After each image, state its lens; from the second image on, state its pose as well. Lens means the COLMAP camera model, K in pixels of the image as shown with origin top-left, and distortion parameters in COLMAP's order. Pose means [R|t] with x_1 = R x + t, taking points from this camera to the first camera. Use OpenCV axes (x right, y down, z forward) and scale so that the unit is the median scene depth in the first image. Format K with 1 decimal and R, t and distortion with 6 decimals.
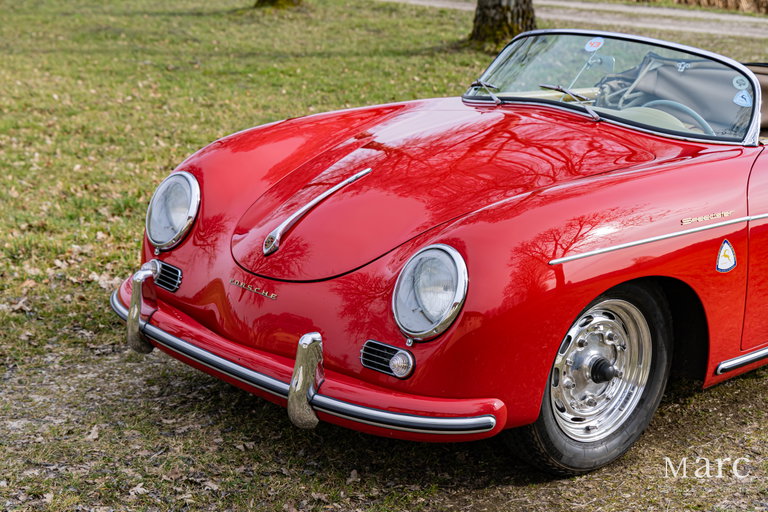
lens RADIAL K [[1417.6, 0, 383.7], [0, 1417.6, 255.3], [0, 0, 1]] dist [0.074952, 0.000000]
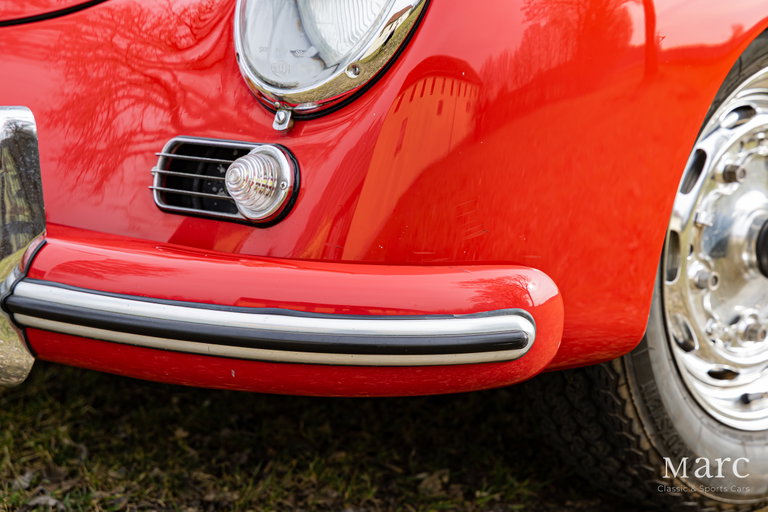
lens RADIAL K [[1783.7, 0, 384.5], [0, 1783.7, 256.6], [0, 0, 1]] dist [0.059690, 0.000000]
pose [[0.998754, -0.023930, 0.043786, 0.021462], [0.026568, 0.997803, -0.060694, 0.112739], [-0.042237, 0.061782, 0.997196, 0.513092]]
